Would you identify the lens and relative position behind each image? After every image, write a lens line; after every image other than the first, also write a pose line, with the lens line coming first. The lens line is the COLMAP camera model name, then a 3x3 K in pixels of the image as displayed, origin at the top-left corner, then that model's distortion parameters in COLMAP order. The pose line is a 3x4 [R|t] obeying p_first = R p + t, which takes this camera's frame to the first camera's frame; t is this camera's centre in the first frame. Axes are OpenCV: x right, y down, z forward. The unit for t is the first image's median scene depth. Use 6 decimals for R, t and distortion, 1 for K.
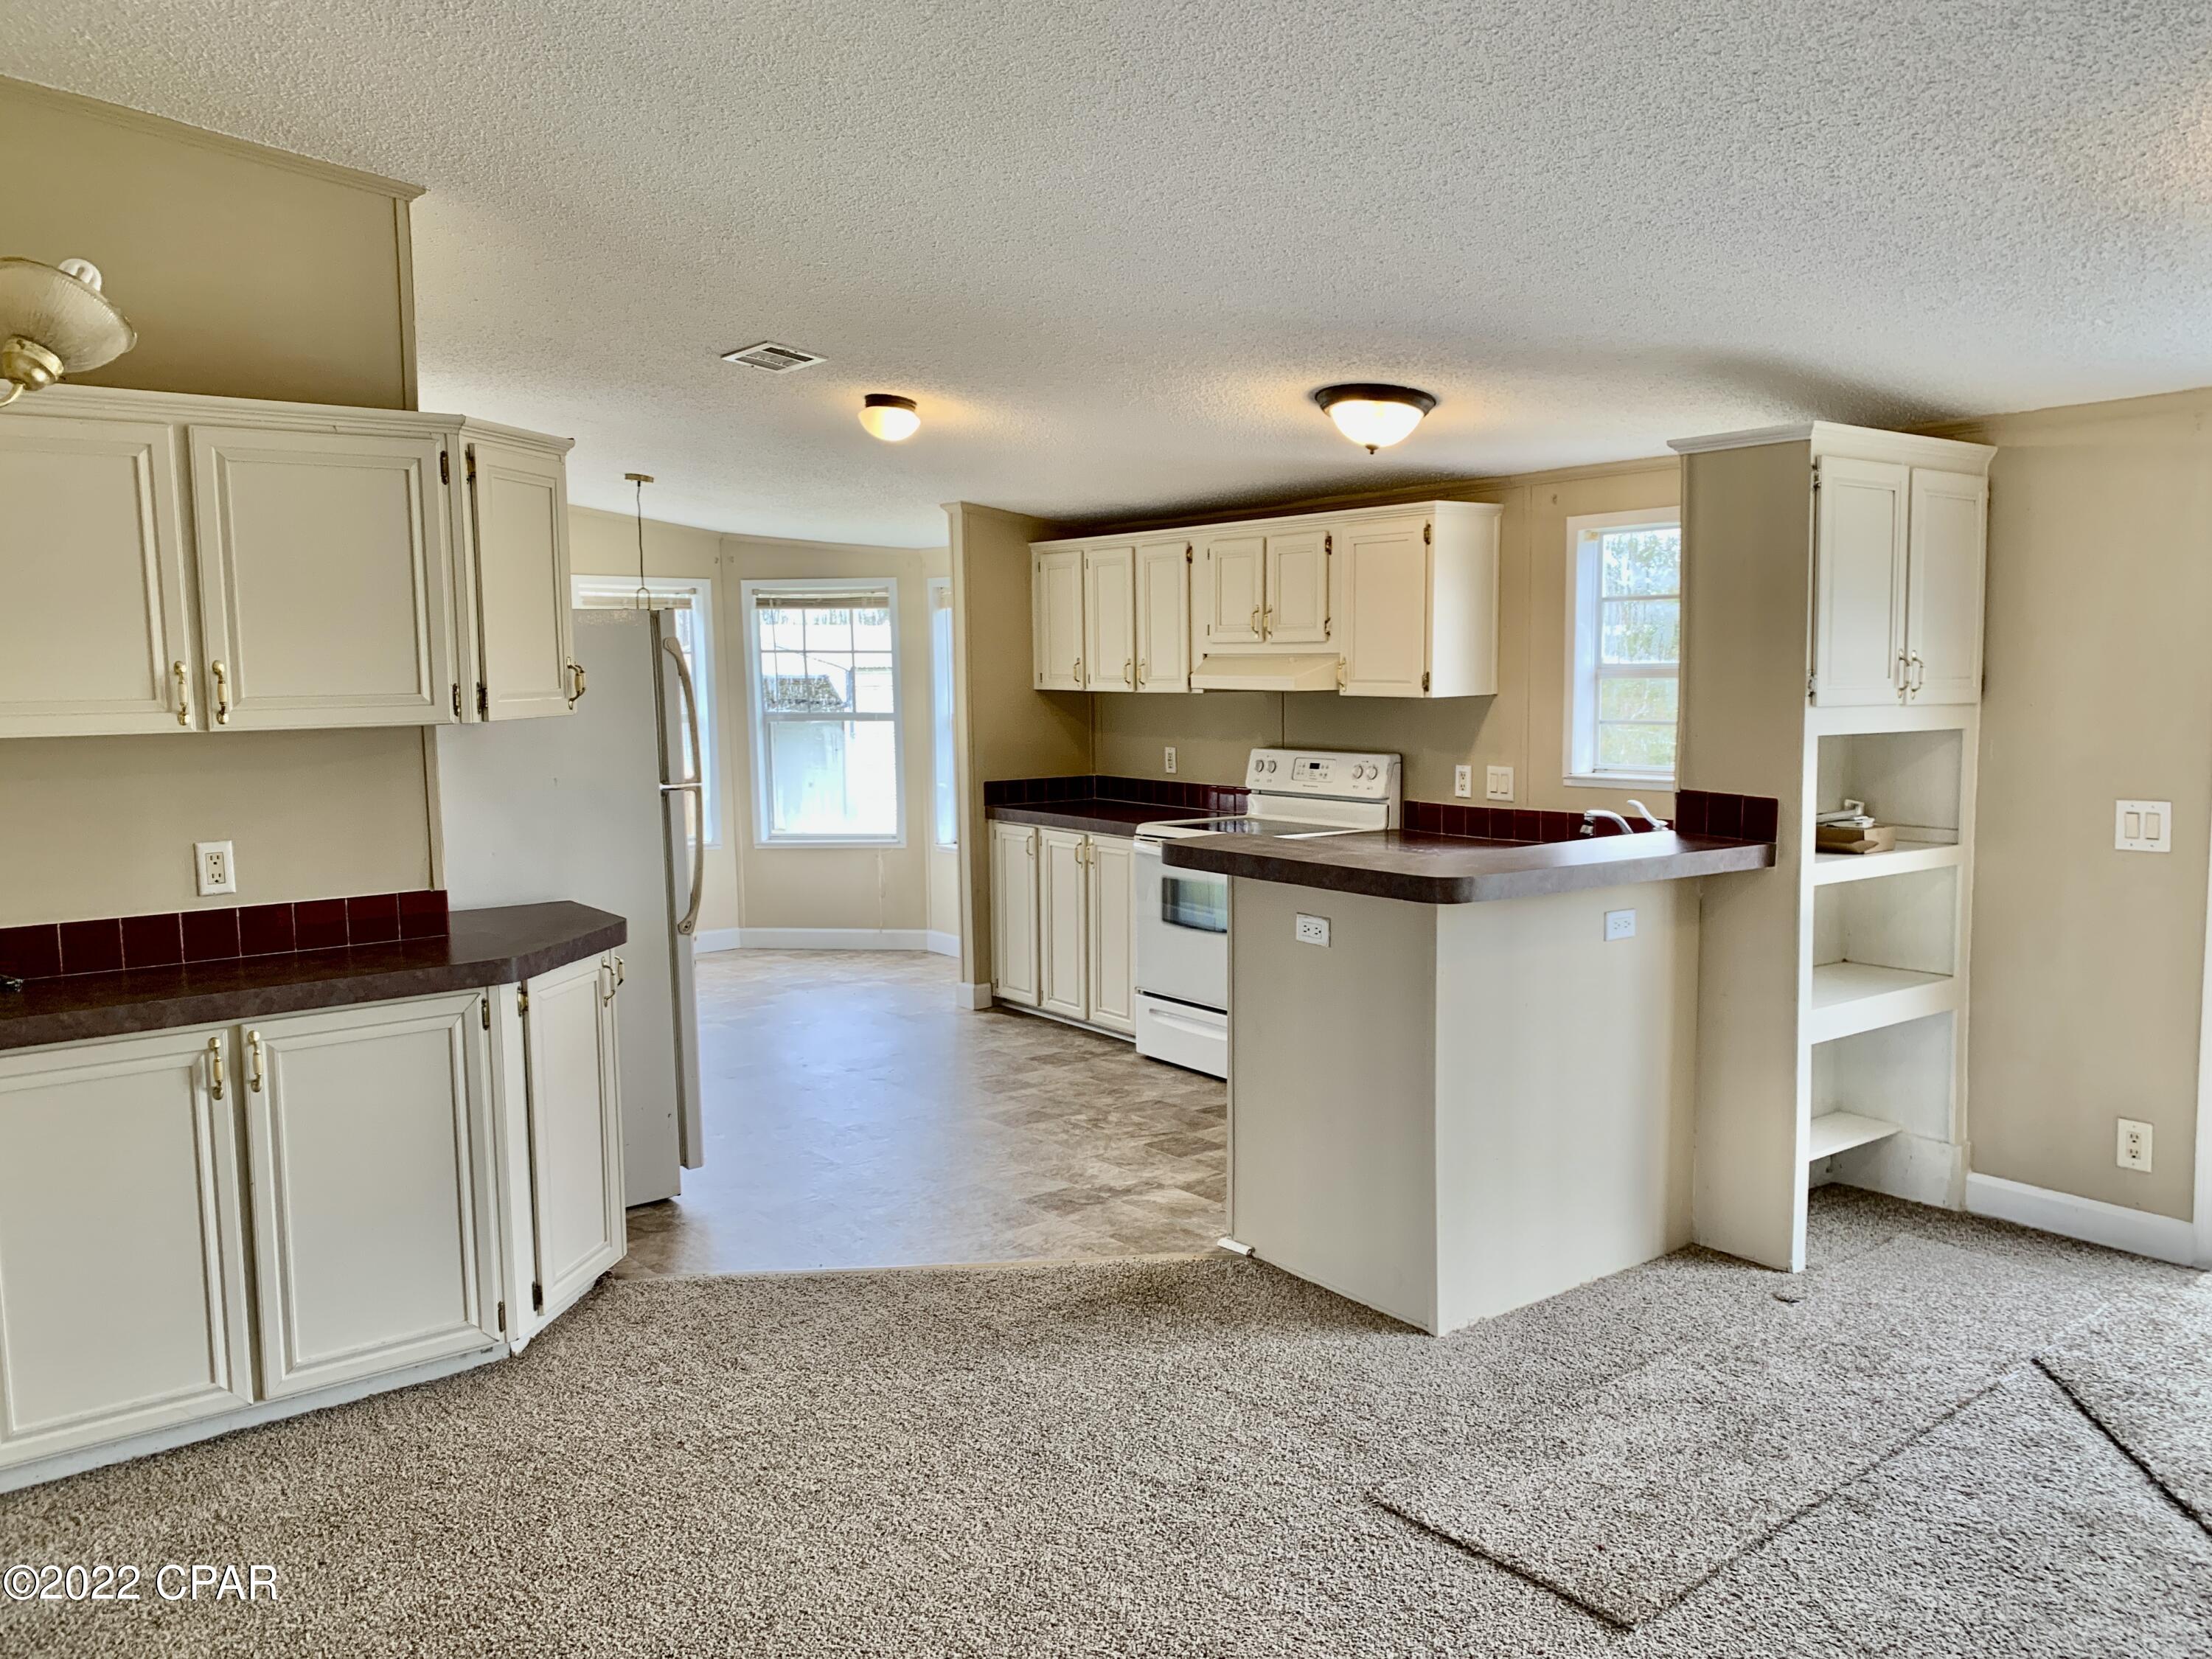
lens RADIAL K [[1683.5, 0, 1106.0], [0, 1683.5, 829.5], [0, 0, 1]] dist [-0.010896, 0.003978]
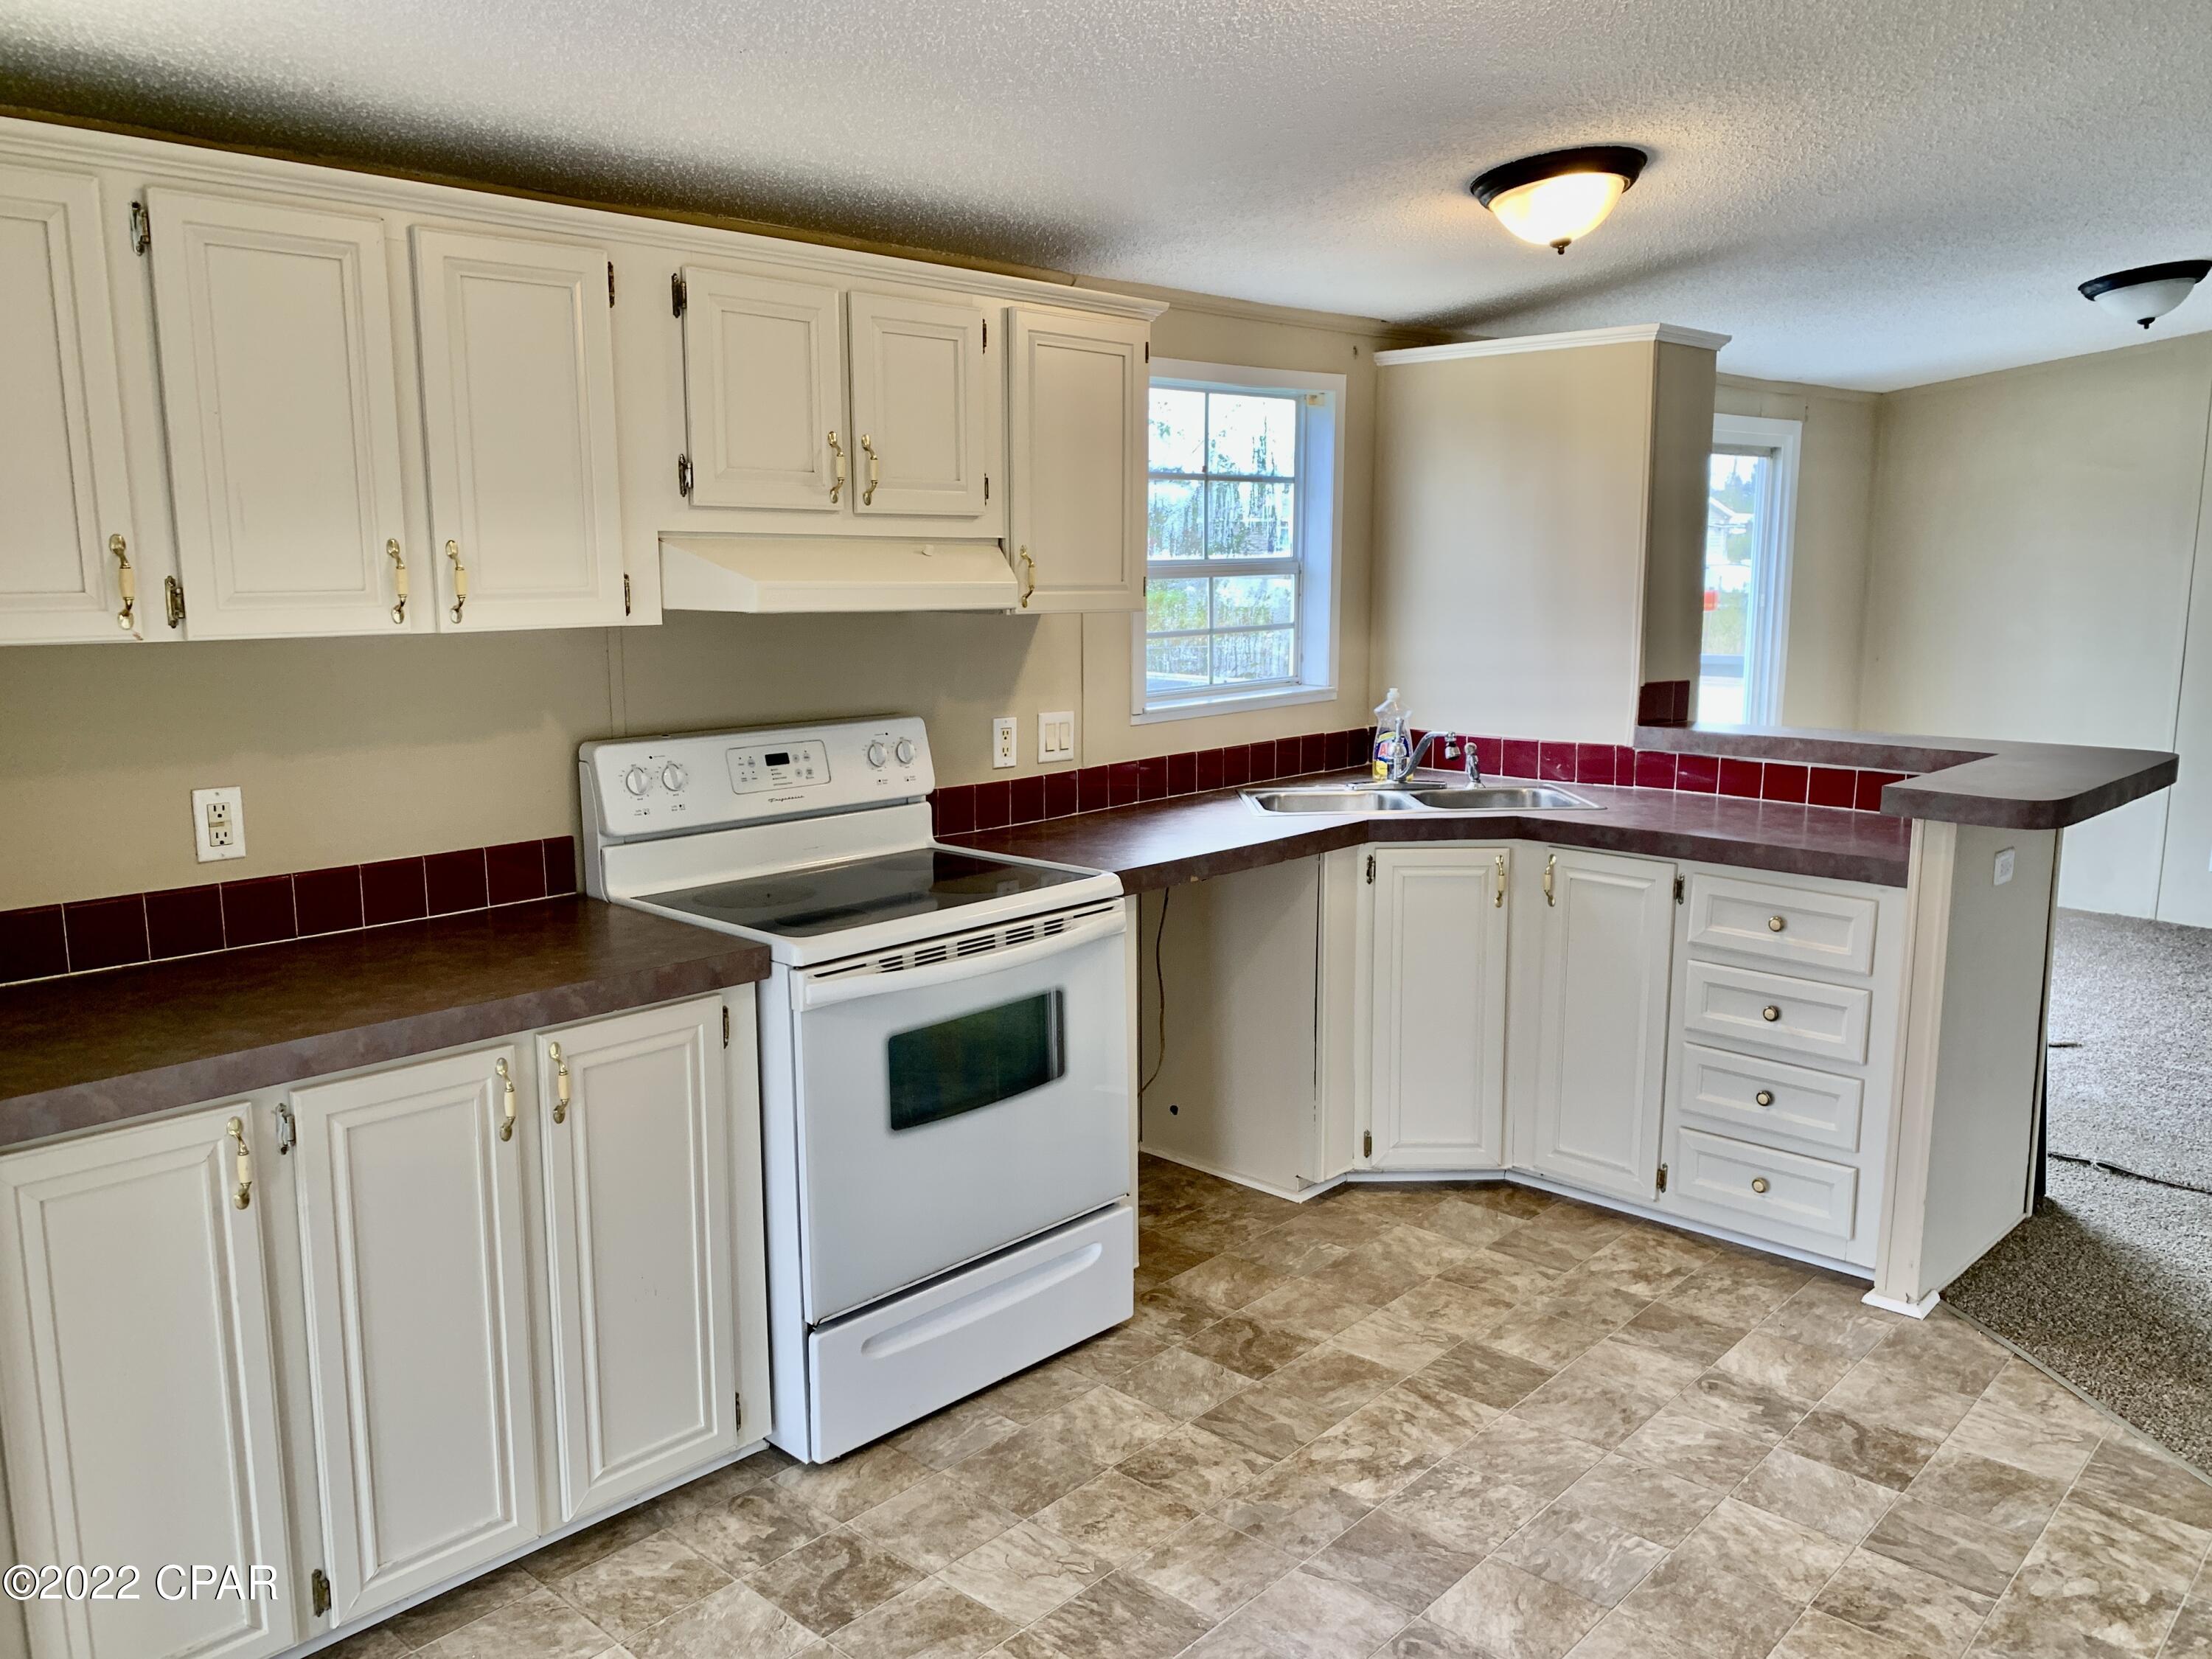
lens RADIAL K [[1683.5, 0, 1106.0], [0, 1683.5, 829.5], [0, 0, 1]] dist [-0.010896, 0.003978]
pose [[-0.171959, -0.146629, 0.974130, -0.431494], [0.101668, 0.980938, 0.165601, -0.100147], [-0.979844, 0.127515, -0.153774, 1.082147]]
